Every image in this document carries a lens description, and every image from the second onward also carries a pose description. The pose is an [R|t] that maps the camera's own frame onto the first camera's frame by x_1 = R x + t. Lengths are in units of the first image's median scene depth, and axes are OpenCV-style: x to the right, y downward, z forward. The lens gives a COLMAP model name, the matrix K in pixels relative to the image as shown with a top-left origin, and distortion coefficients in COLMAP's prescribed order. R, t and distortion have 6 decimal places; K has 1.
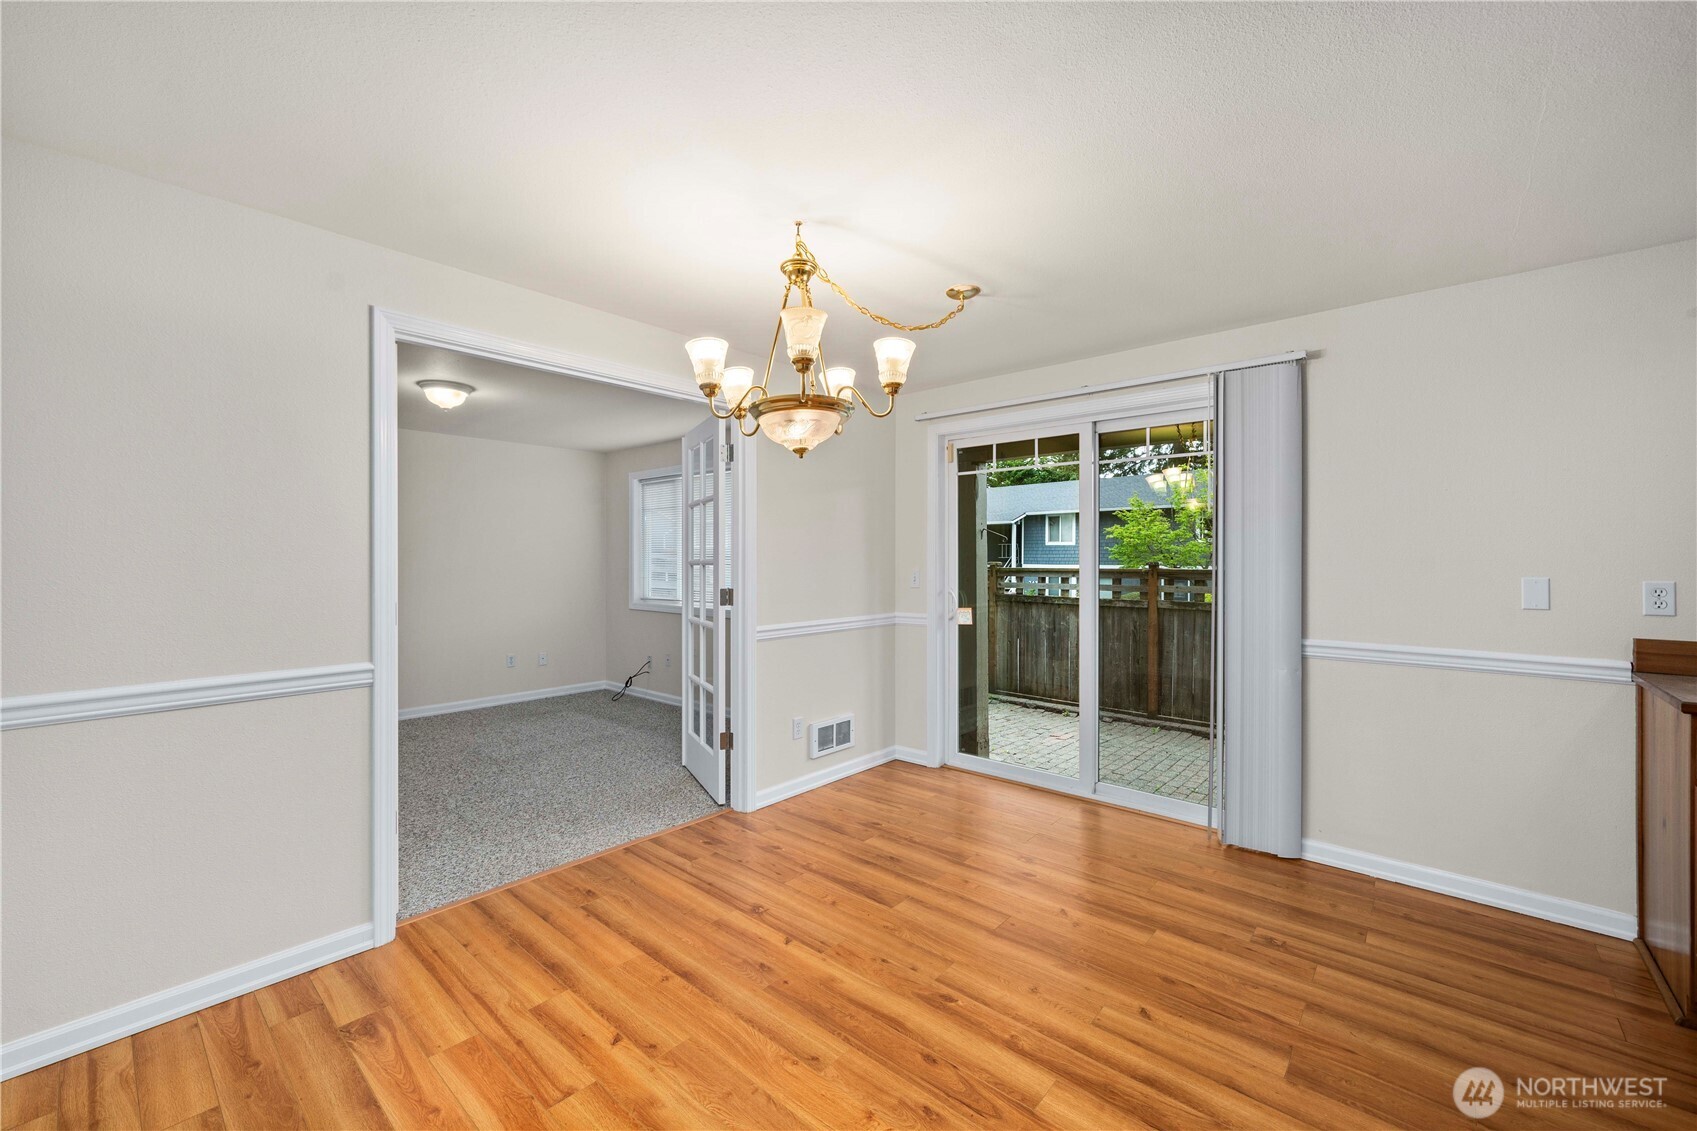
lens RADIAL K [[675.0, 0, 848.5], [0, 675.0, 565.5], [0, 0, 1]] dist [-0.000499, -0.000250]
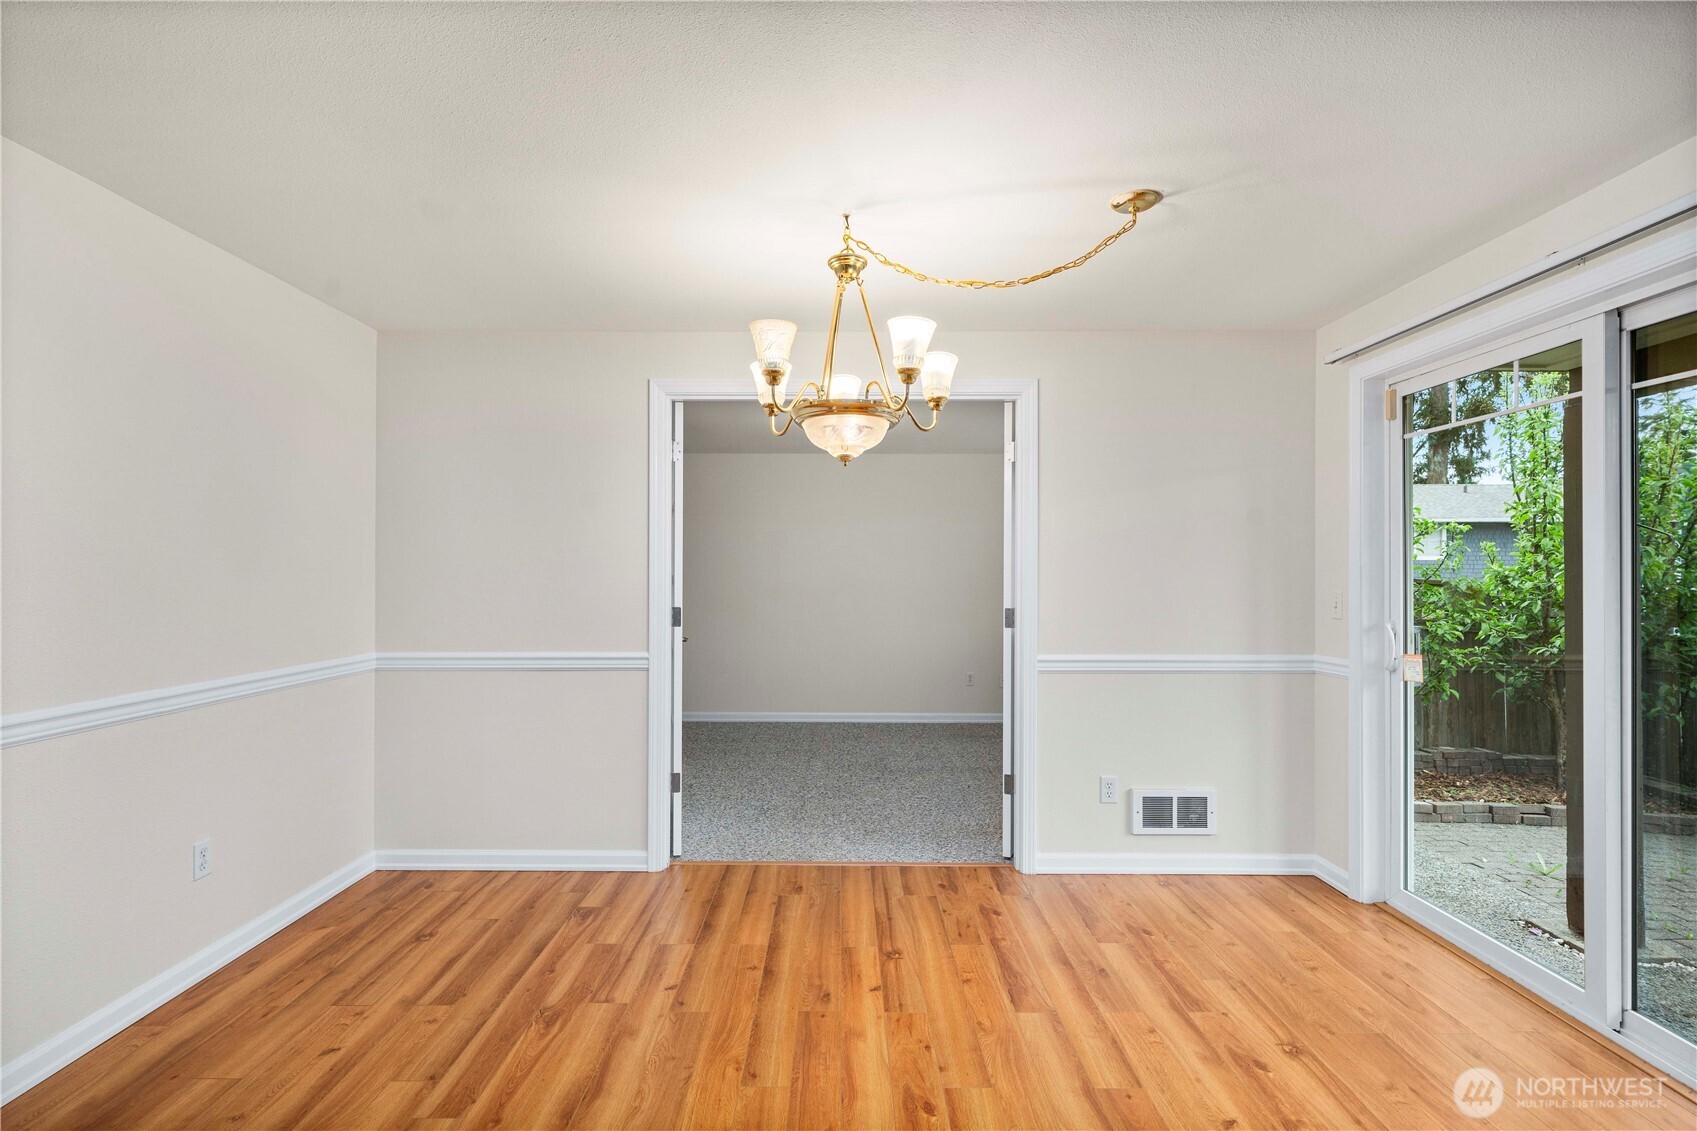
lens RADIAL K [[819.9, 0, 847.0], [0, 819.9, 577.6], [0, 0, 1]] dist [0.004219, 0.000564]
pose [[0.664148, 0.003151, -0.747594, 0.589483], [-0.009062, 0.999952, -0.003835, 0.000968], [0.747546, 0.009322, 0.664145, 0.183572]]
